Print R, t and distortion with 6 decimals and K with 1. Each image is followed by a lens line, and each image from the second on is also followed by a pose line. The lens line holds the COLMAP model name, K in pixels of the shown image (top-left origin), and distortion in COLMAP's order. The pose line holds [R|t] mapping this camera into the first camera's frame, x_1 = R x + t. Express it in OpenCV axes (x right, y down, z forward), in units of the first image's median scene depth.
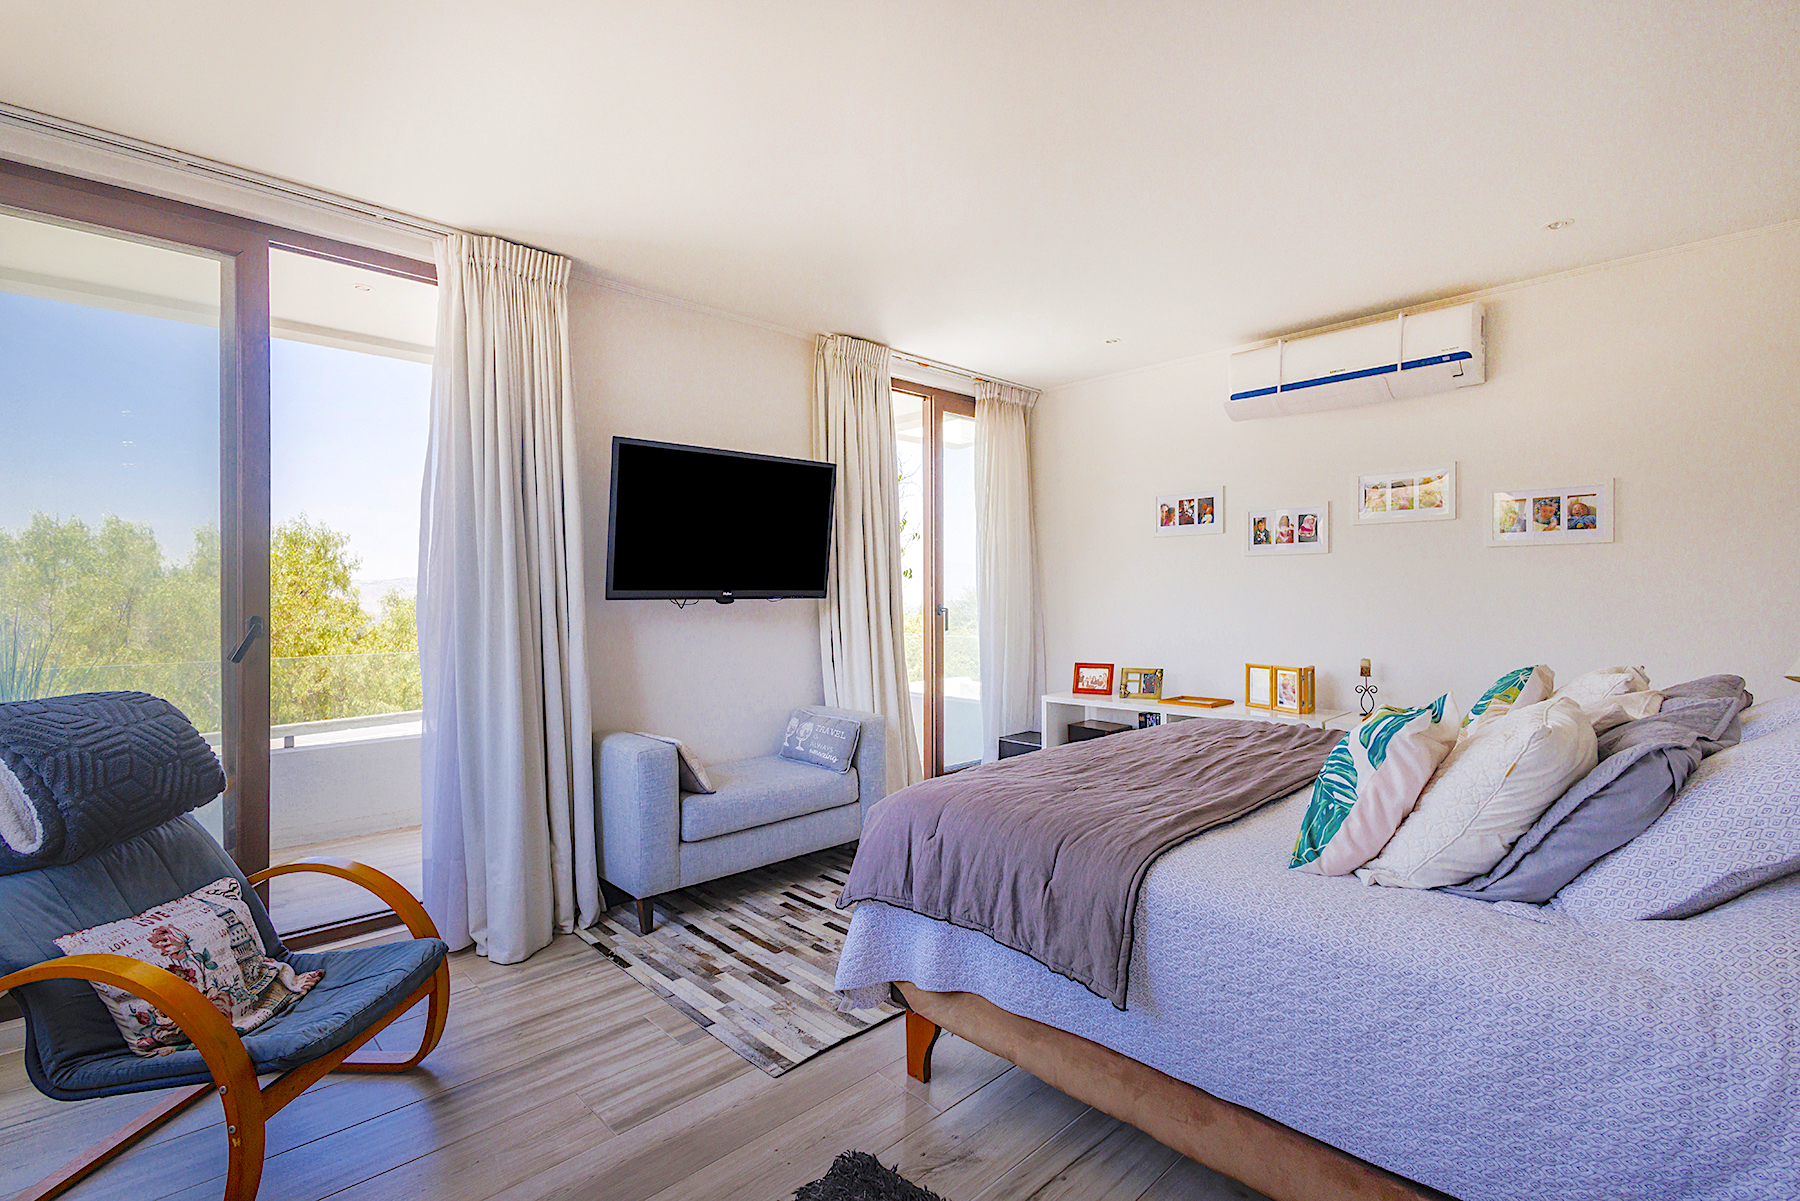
lens RADIAL K [[830.8, 0, 904.4], [0, 830.8, 600.7], [0, 0, 1]] dist [0.005777, -0.001794]
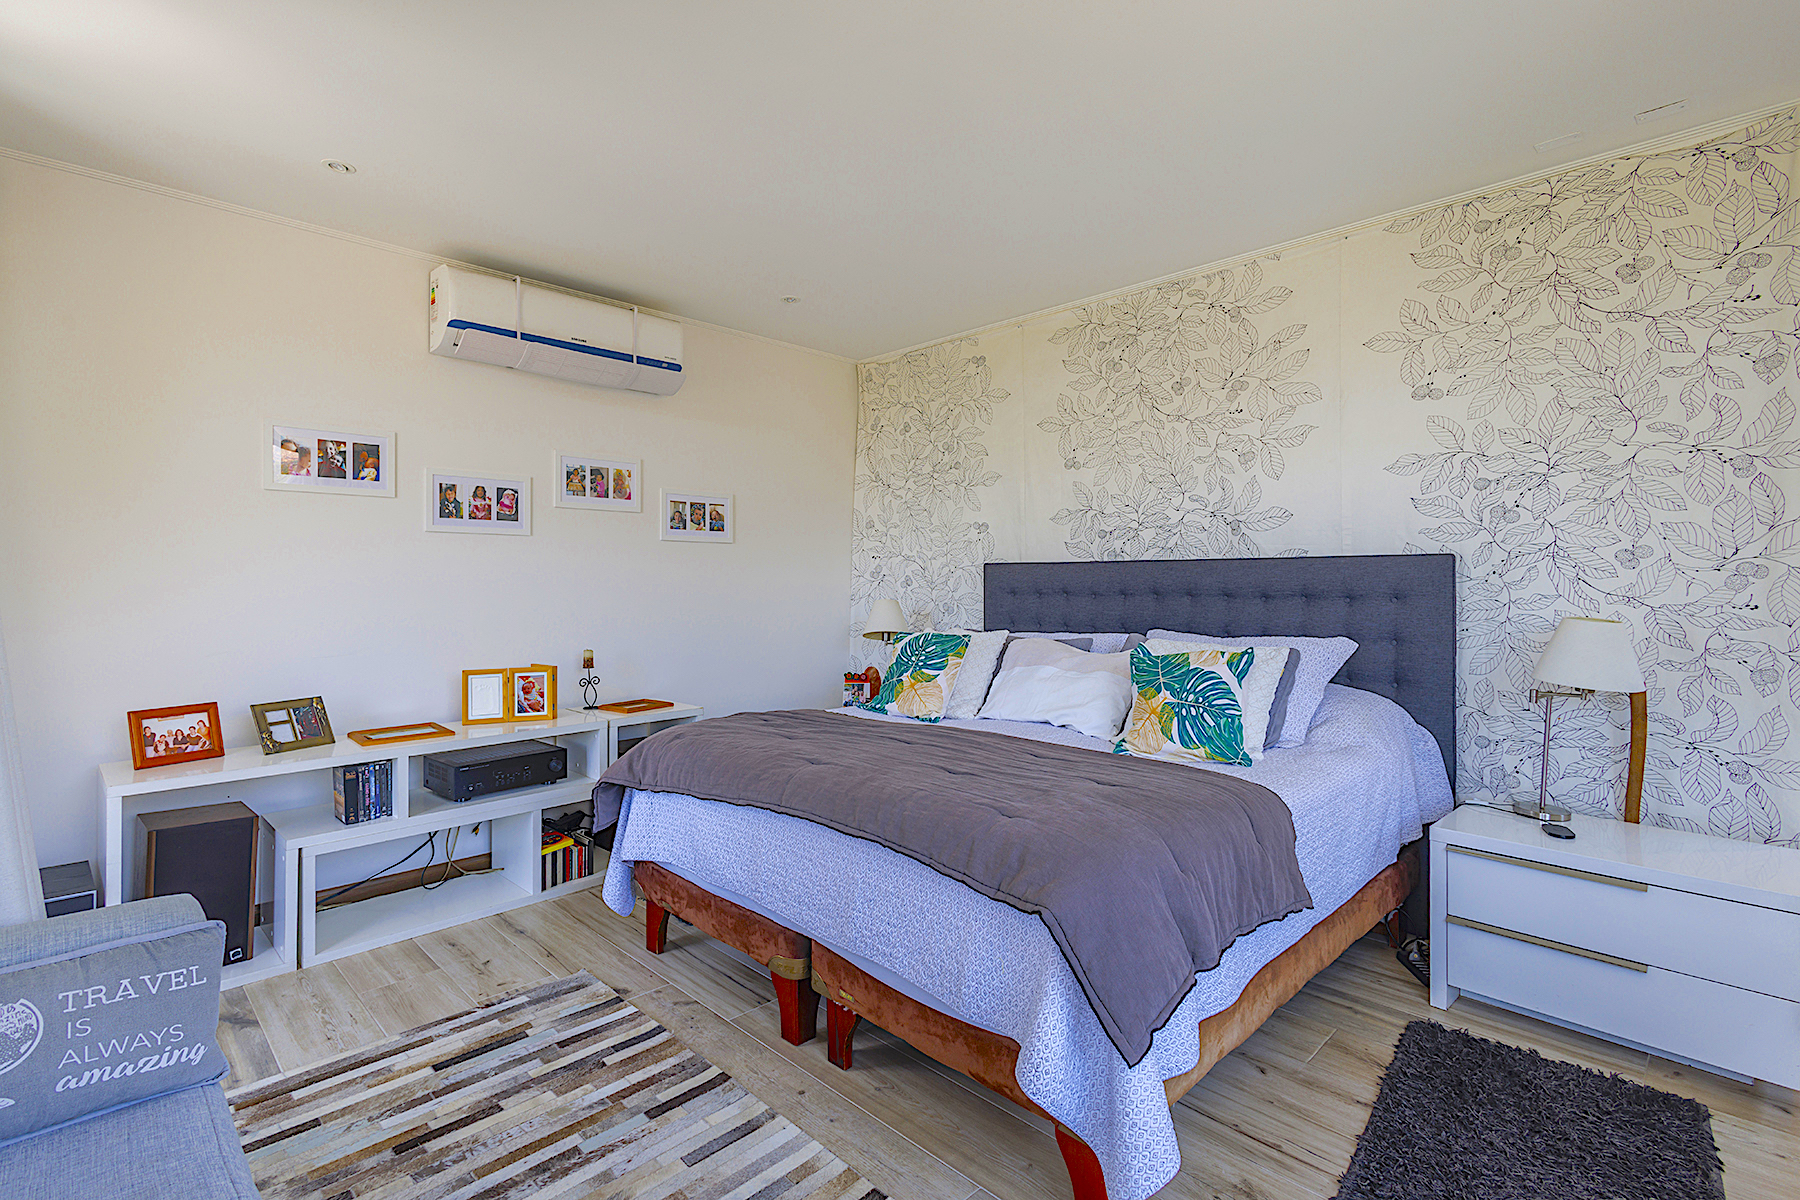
lens RADIAL K [[830.8, 0, 904.0], [0, 830.8, 583.4], [0, 0, 1]] dist [0.005777, -0.001794]
pose [[-0.016845, 0.012508, 0.999780, -0.364976], [0.017520, 0.999772, -0.012213, 0.011260], [-0.999705, 0.017310, -0.017061, 0.592052]]
